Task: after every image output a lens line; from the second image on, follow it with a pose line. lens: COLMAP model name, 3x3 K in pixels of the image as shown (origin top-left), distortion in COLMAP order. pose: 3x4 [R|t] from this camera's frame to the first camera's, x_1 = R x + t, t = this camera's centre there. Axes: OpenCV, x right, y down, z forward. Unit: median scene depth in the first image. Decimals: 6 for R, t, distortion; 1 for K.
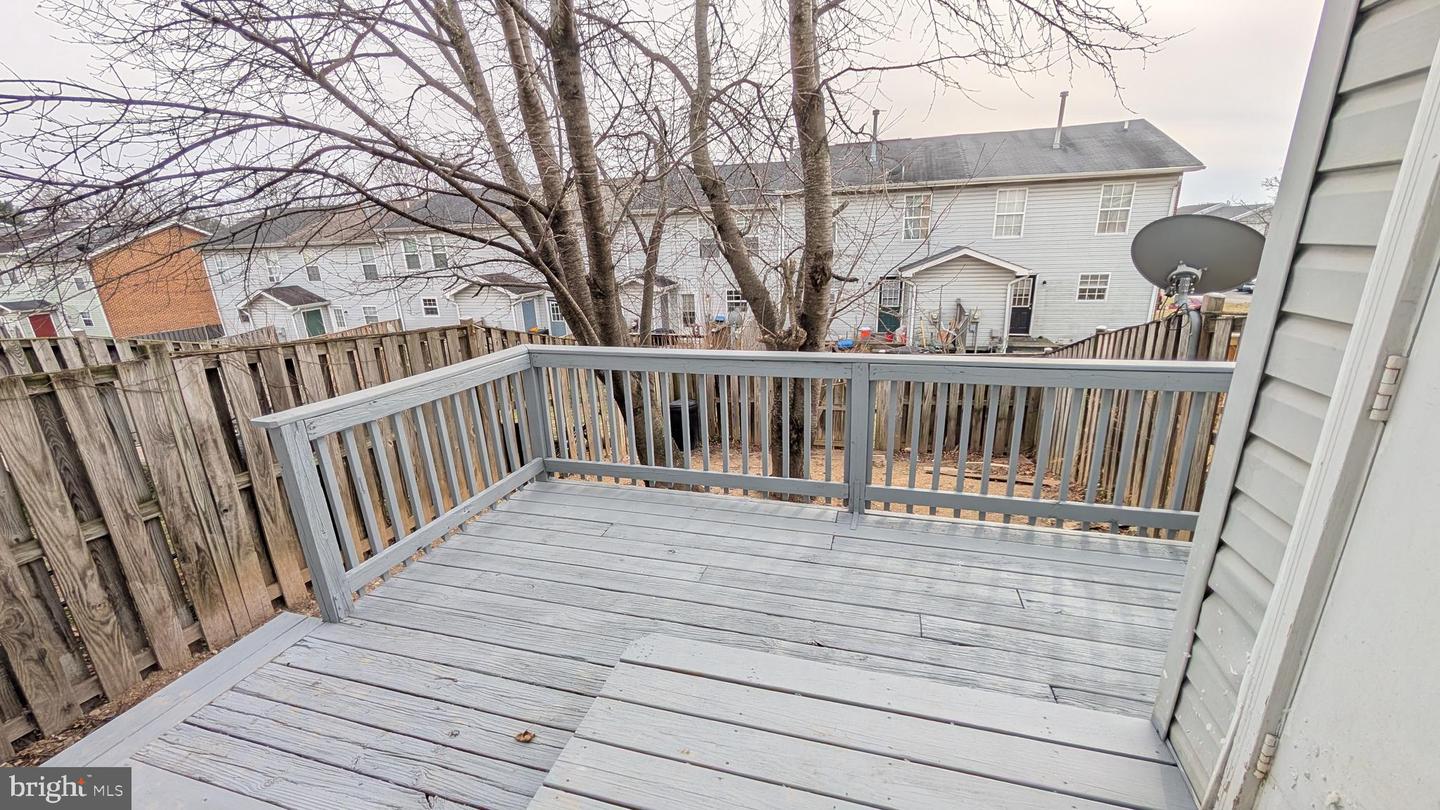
lens RADIAL K [[544.4, 0, 722.9], [0, 544.4, 404.5], [0, 0, 1]] dist [0.000076, 0.000150]
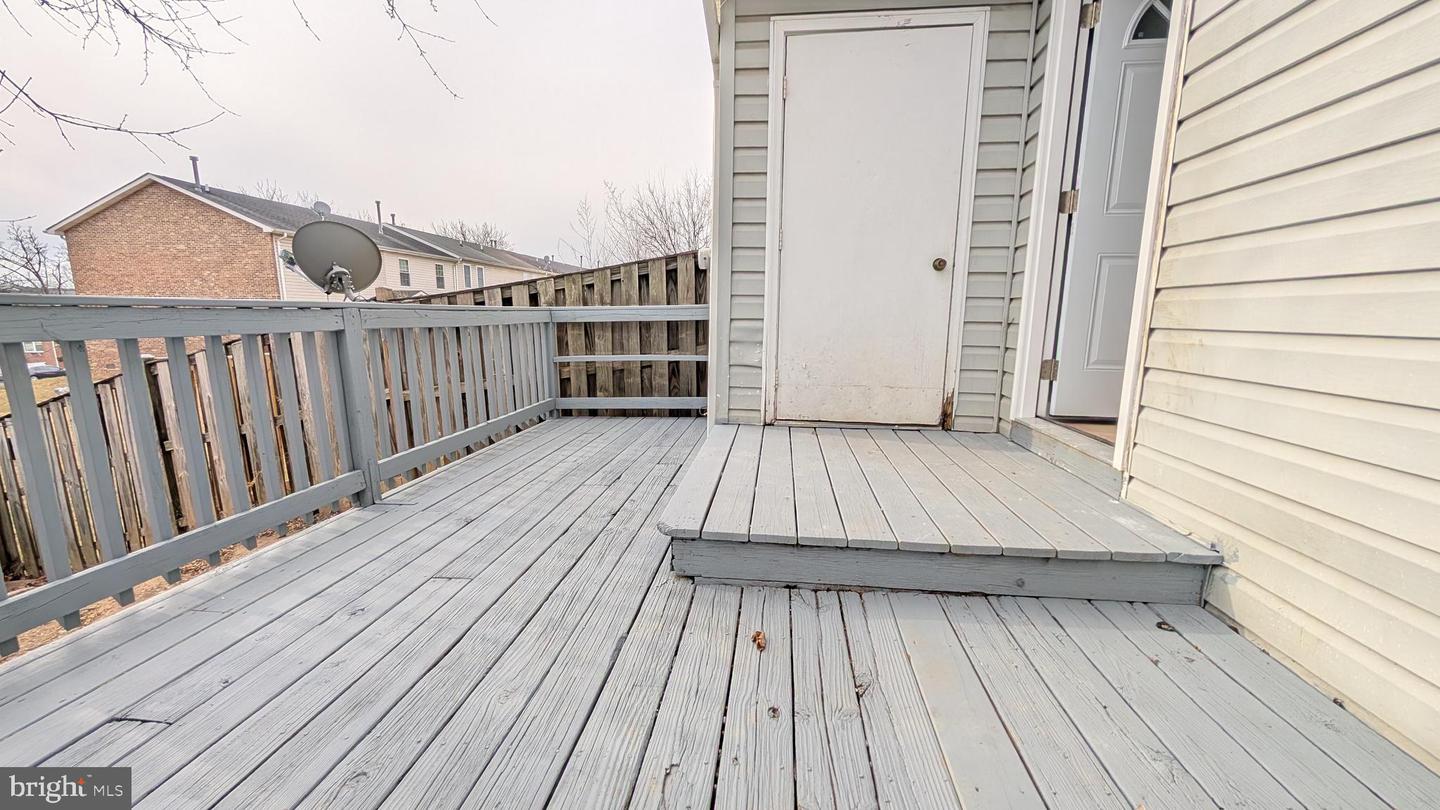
lens RADIAL K [[544.4, 0, 722.9], [0, 544.4, 404.5], [0, 0, 1]] dist [0.000076, 0.000150]
pose [[-0.175022, -0.130296, 0.975905, -0.364236], [0.282849, 0.942767, 0.176599, 0.039944], [-0.943061, 0.306942, -0.128151, 0.346919]]
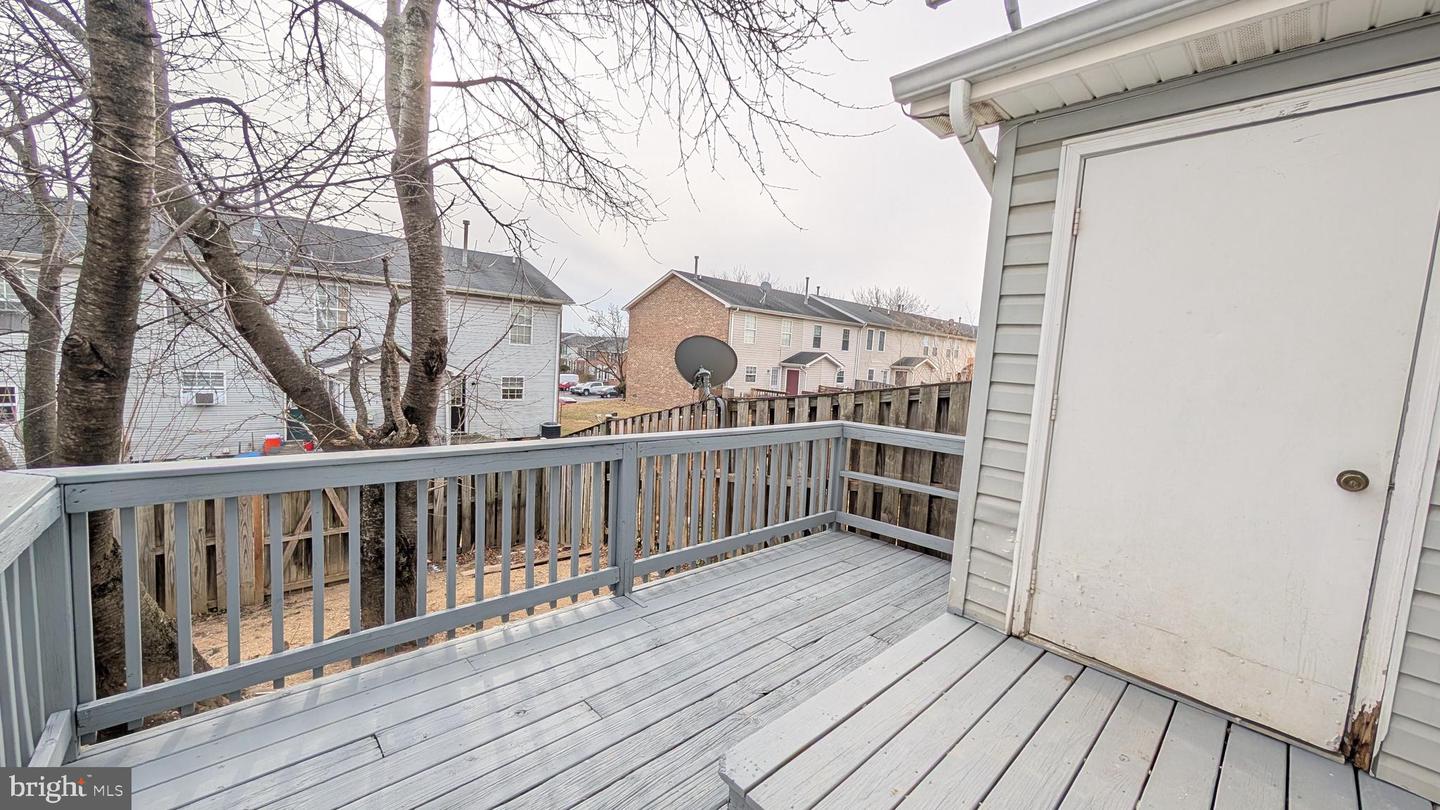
lens RADIAL K [[544.4, 0, 722.9], [0, 544.4, 404.5], [0, 0, 1]] dist [0.000076, 0.000150]
pose [[0.506708, -0.012615, 0.862025, -0.312592], [0.172032, 0.981263, -0.086763, -0.014929], [-0.844779, 0.192260, 0.499384, 0.171381]]
